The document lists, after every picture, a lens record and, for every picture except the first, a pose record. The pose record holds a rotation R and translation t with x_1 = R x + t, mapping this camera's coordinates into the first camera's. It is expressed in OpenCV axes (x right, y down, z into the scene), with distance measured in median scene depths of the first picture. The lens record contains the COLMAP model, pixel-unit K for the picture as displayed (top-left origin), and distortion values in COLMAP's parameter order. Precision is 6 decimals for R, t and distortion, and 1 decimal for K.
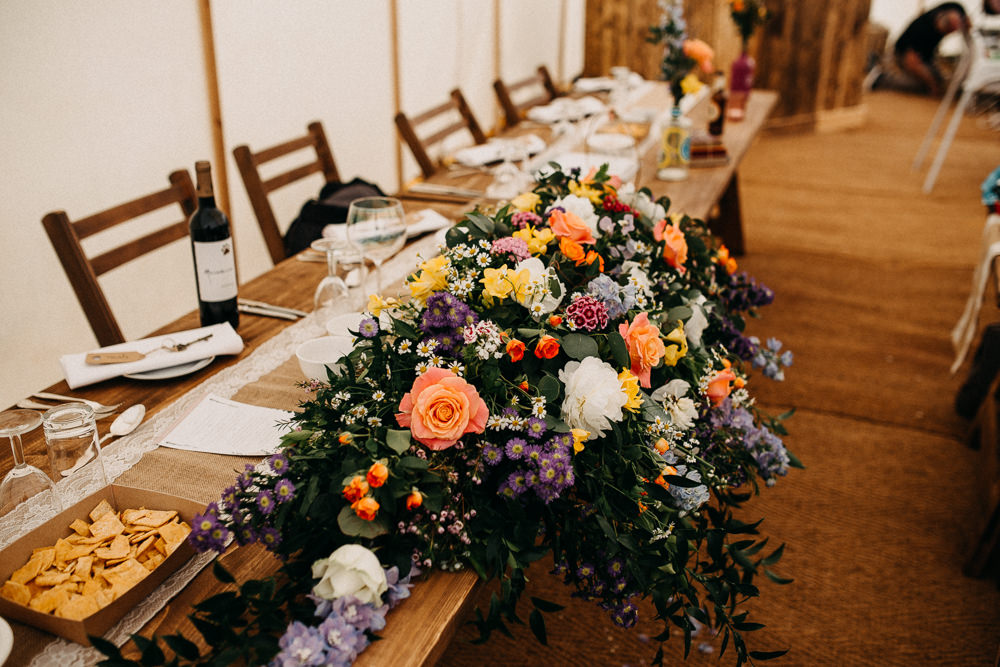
lens RADIAL K [[964.0, 0, 494.5], [0, 964.0, 333.3], [0, 0, 1]] dist [-0.049114, 0.015998]
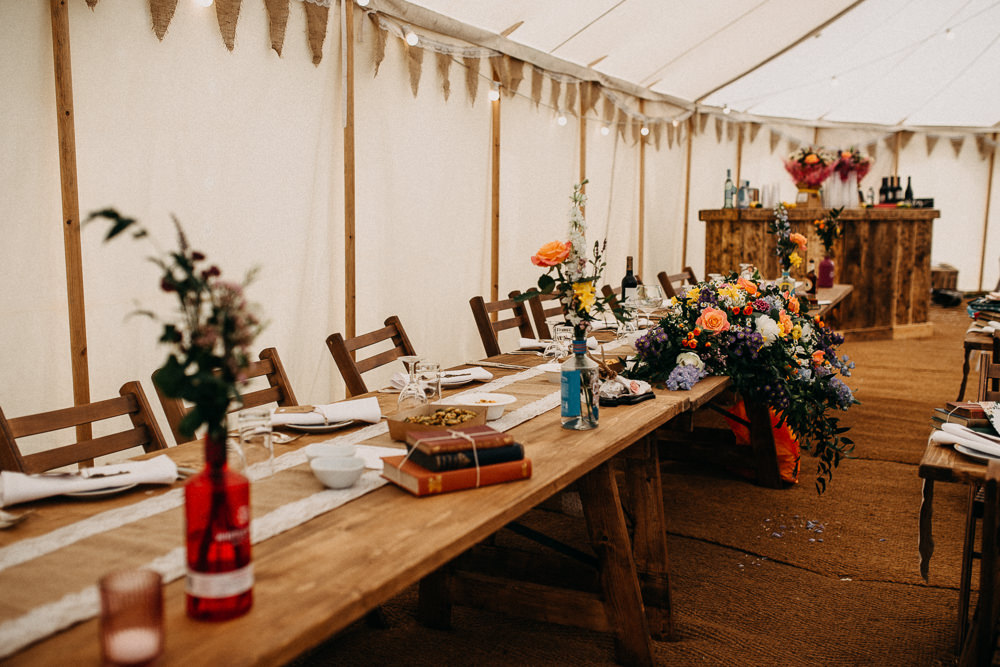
lens RADIAL K [[964.0, 0, 494.5], [0, 964.0, 333.3], [0, 0, 1]] dist [-0.049114, 0.015998]
pose [[0.995332, 0.012096, -0.095747, -0.099599], [-0.036708, 0.964996, -0.259681, 0.204389], [0.089254, 0.261984, 0.960936, -0.404259]]
